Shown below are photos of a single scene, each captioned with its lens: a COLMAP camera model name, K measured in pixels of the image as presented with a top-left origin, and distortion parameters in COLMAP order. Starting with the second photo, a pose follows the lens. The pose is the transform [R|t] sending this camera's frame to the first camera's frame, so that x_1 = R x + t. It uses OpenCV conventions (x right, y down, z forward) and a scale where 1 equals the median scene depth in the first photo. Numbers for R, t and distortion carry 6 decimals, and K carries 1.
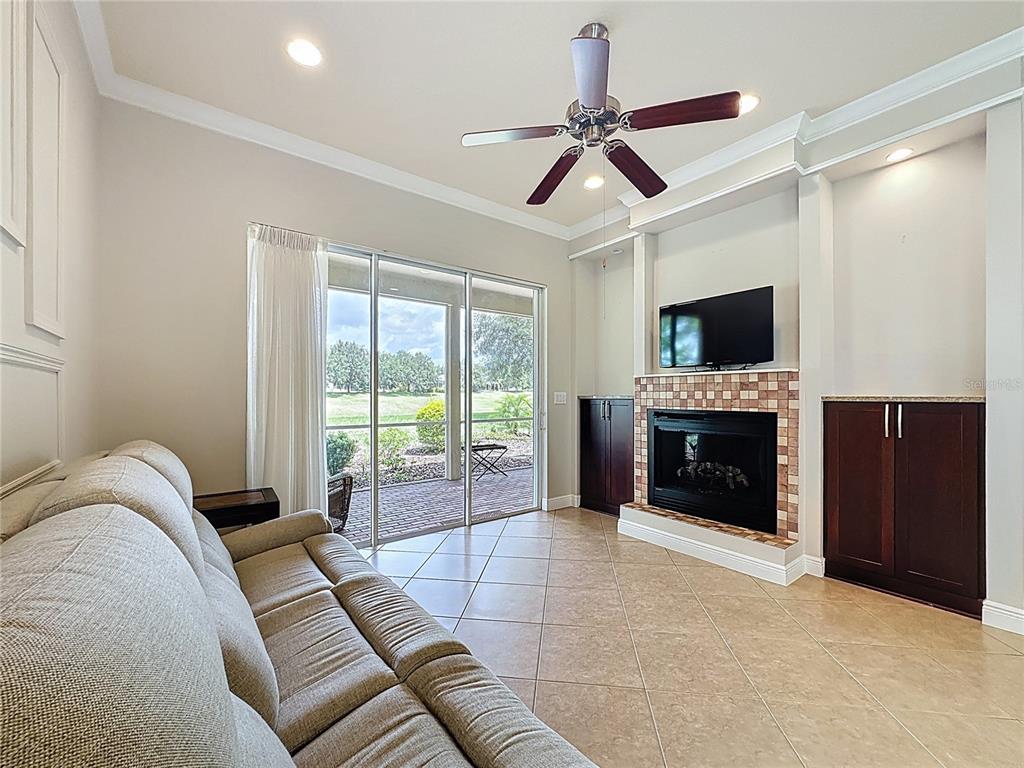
lens RADIAL K [[418.6, 0, 512.6], [0, 418.6, 392.8], [0, 0, 1]] dist [-0.005338, 0.000873]
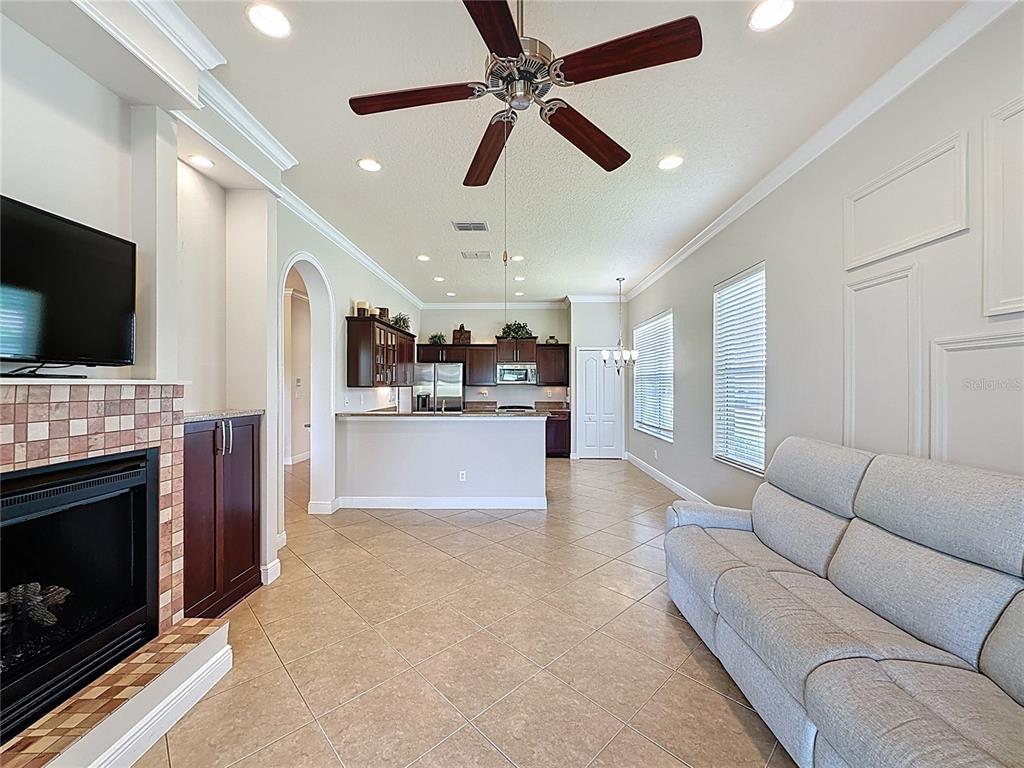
lens RADIAL K [[418.6, 0, 508.7], [0, 418.6, 384.5], [0, 0, 1]] dist [-0.005338, 0.000873]
pose [[-0.781810, -0.001861, 0.623514, -0.193062], [-0.005547, 0.999977, -0.003971, -0.048475], [-0.623492, -0.006563, -0.781802, 1.133203]]
